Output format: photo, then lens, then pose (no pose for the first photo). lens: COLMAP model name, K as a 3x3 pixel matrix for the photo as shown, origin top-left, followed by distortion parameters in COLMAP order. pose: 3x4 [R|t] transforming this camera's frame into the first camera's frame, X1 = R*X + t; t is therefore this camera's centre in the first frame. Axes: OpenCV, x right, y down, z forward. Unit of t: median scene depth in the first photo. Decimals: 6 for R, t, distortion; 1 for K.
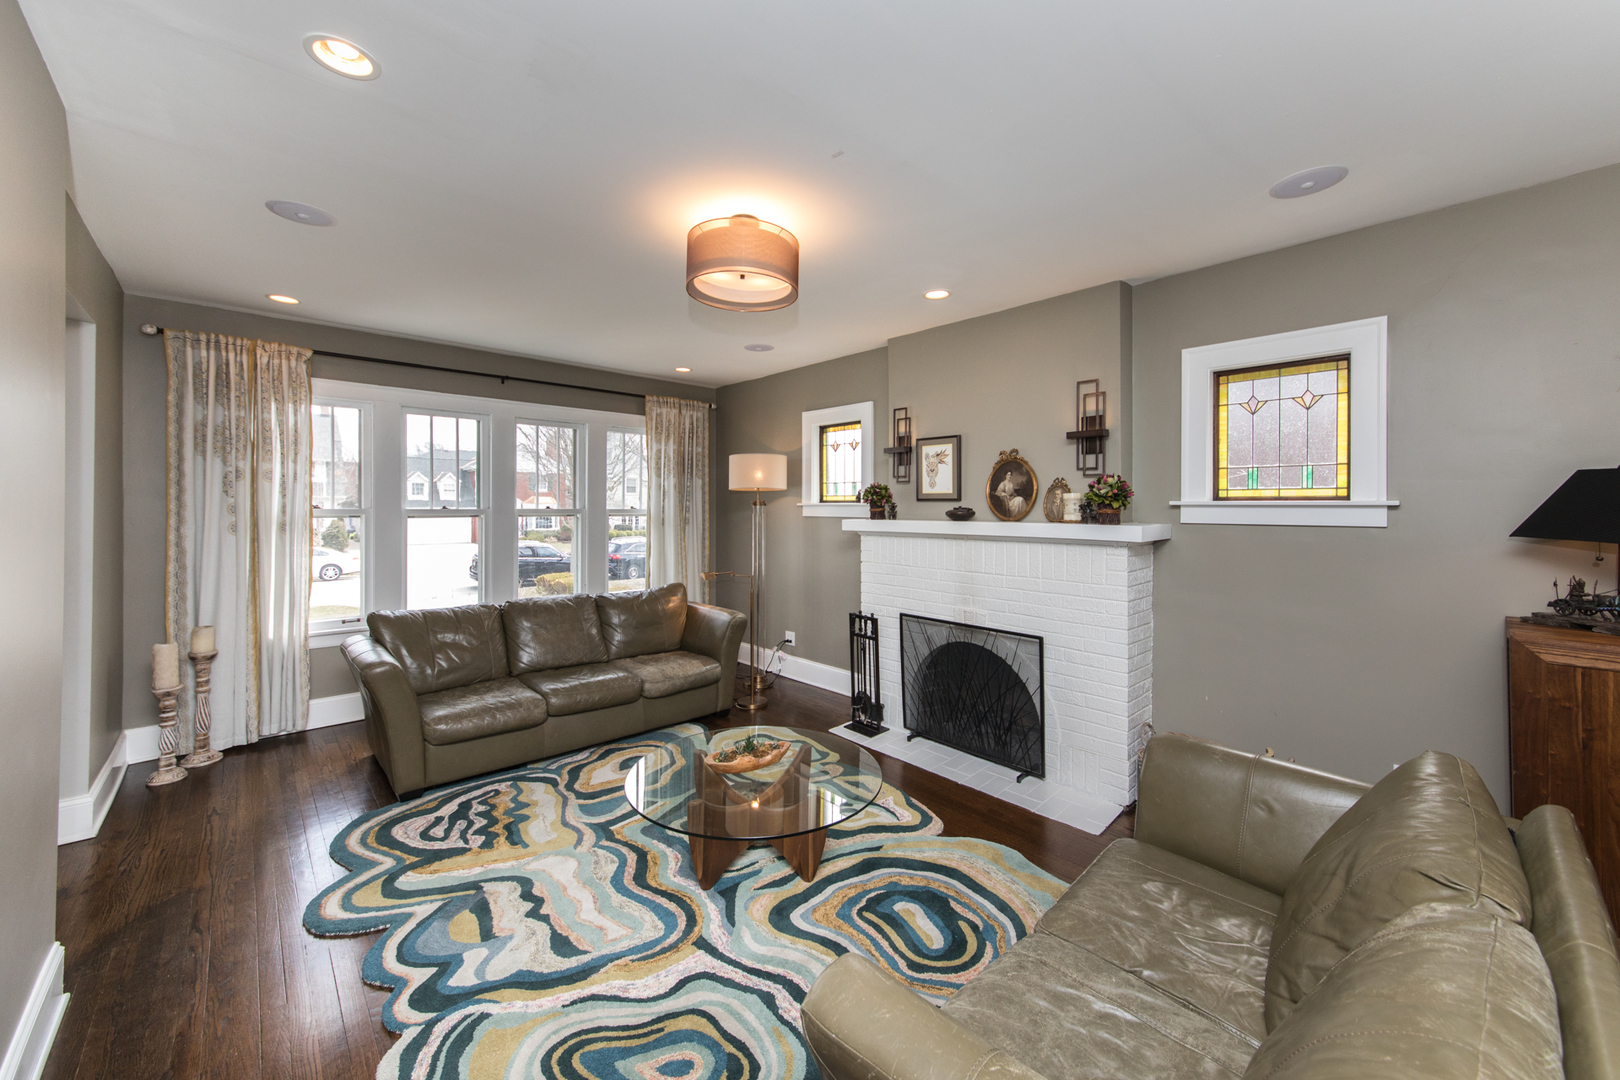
lens RADIAL K [[595.2, 0, 784.5], [0, 595.2, 507.0], [0, 0, 1]] dist [-0.003860, 0.000057]
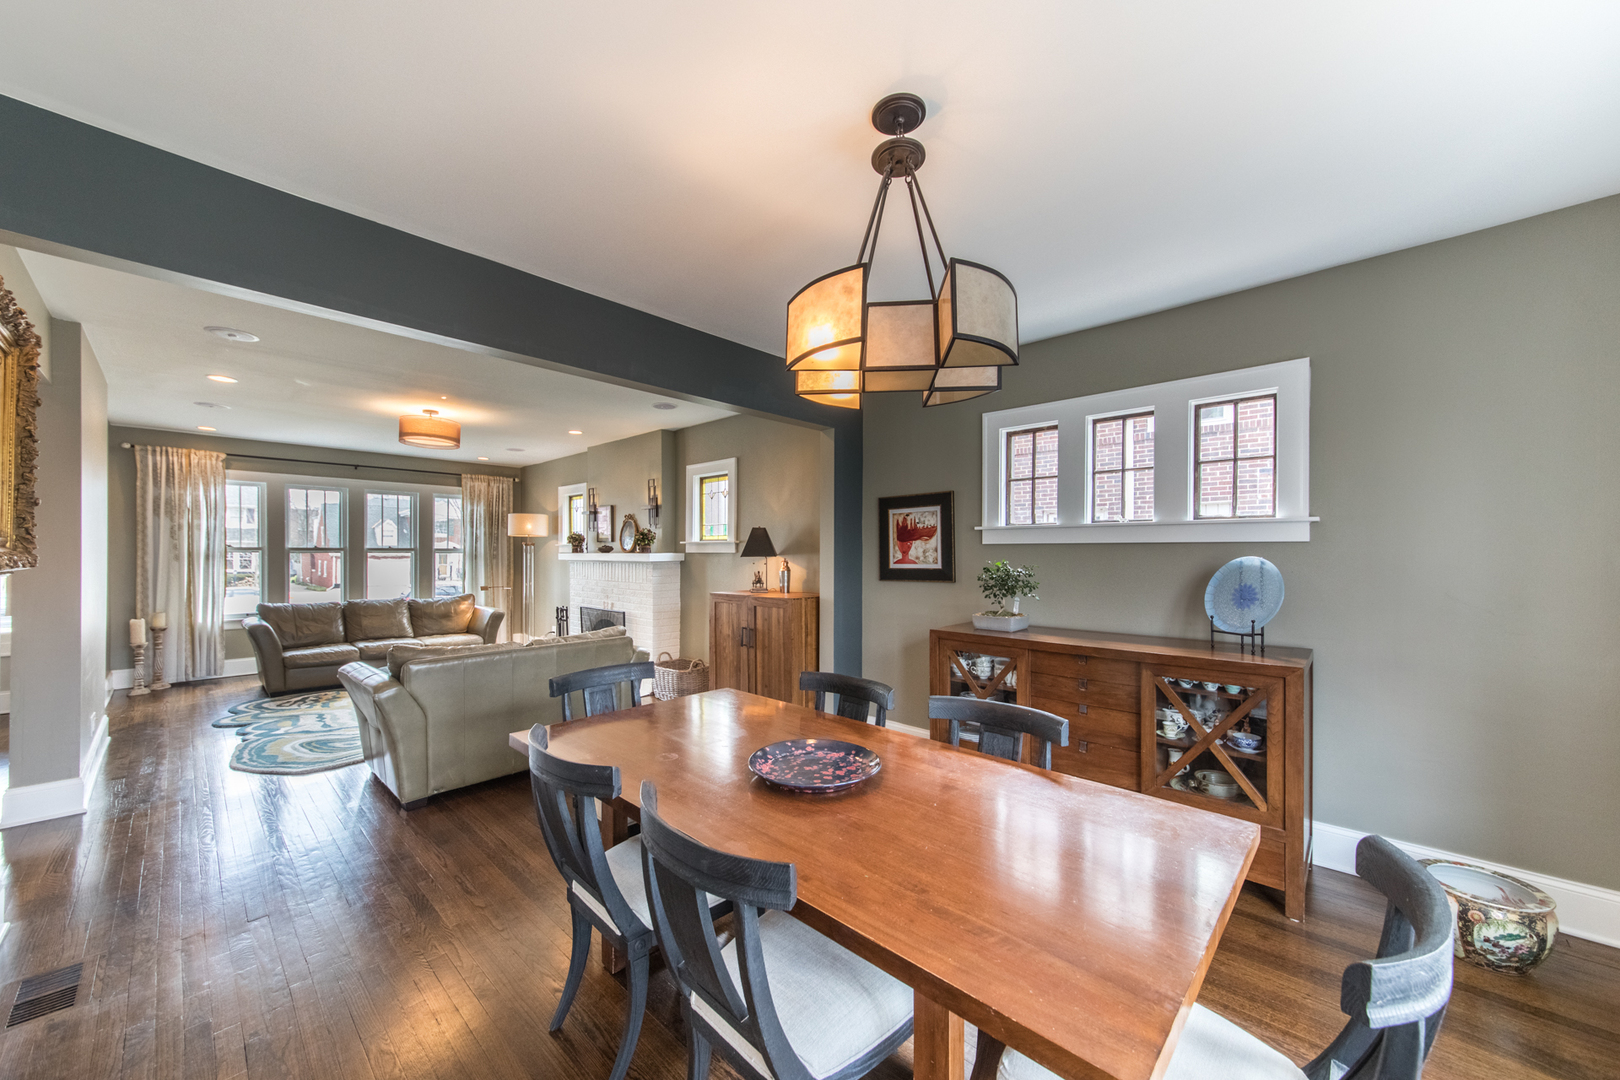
lens RADIAL K [[595.2, 0, 801.1], [0, 595.2, 554.4], [0, 0, 1]] dist [-0.003860, 0.000057]
pose [[0.997489, -0.001455, 0.070811, 0.798459], [0.001276, 0.999996, 0.002573, 0.025214], [-0.070814, -0.002477, 0.997486, -0.890192]]
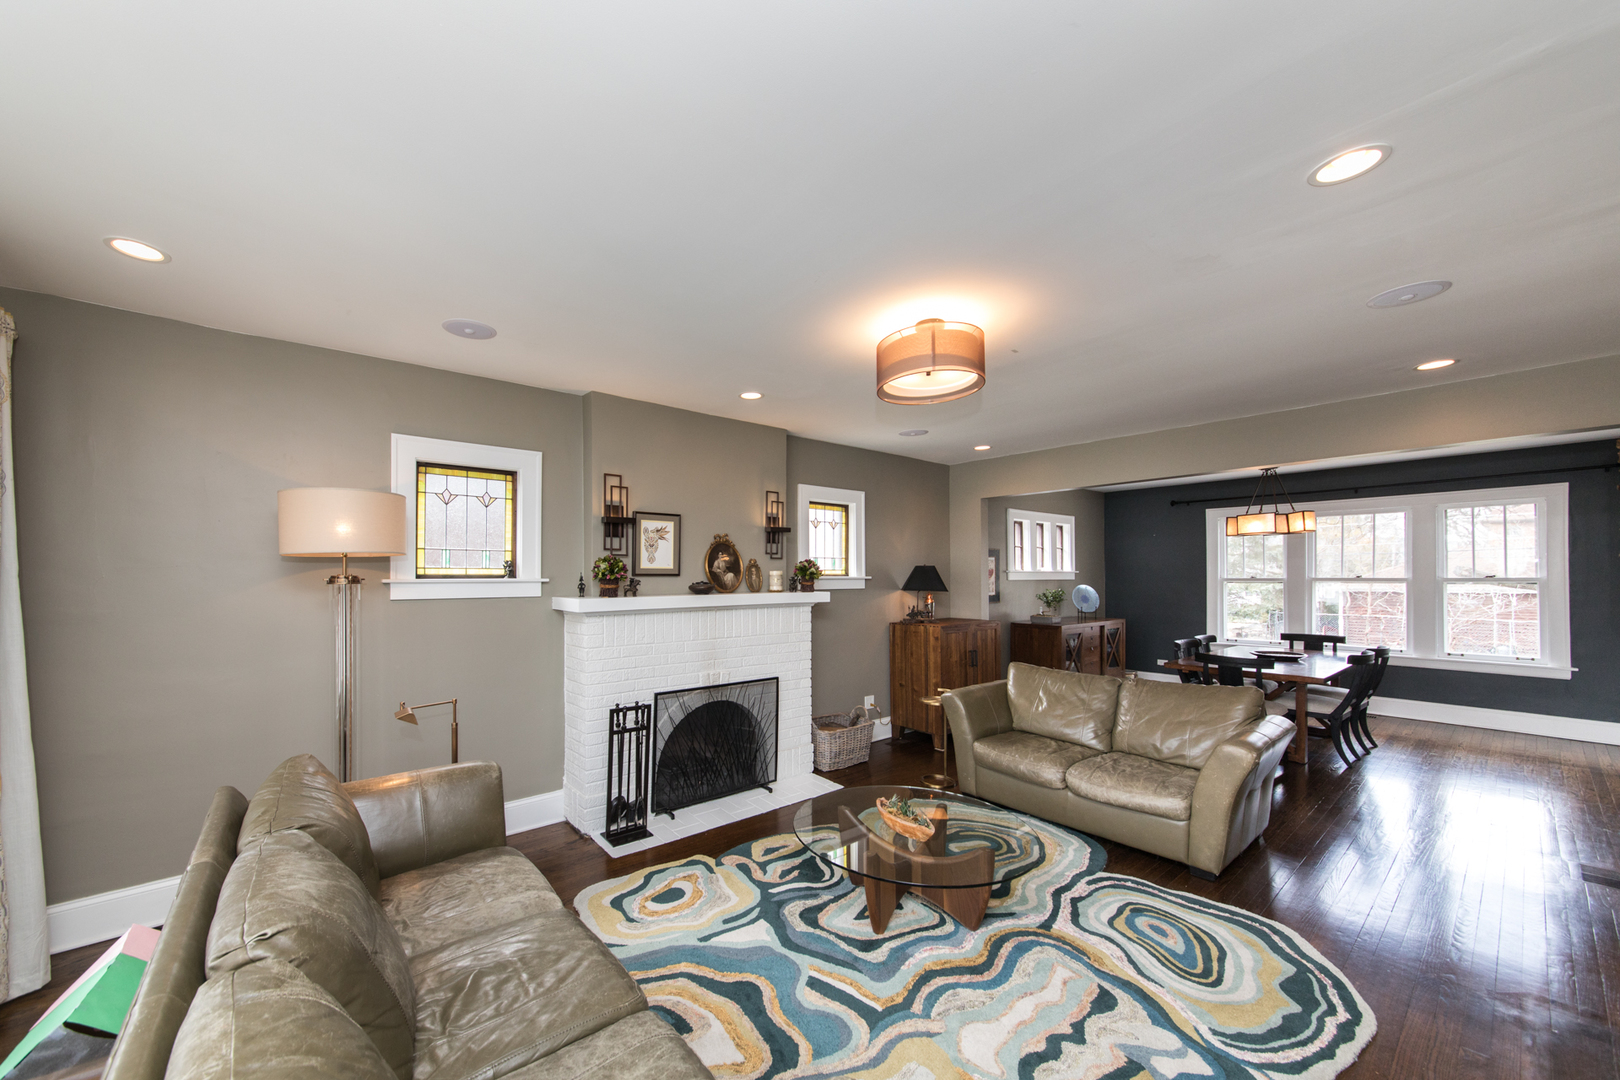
lens RADIAL K [[595.2, 0, 745.8], [0, 595.2, 562.7], [0, 0, 1]] dist [-0.003860, 0.000057]
pose [[0.096227, 0.028825, 0.994942, -0.820258], [0.011618, 0.999480, -0.030080, -0.000594], [-0.995292, 0.014454, 0.095842, 0.836335]]
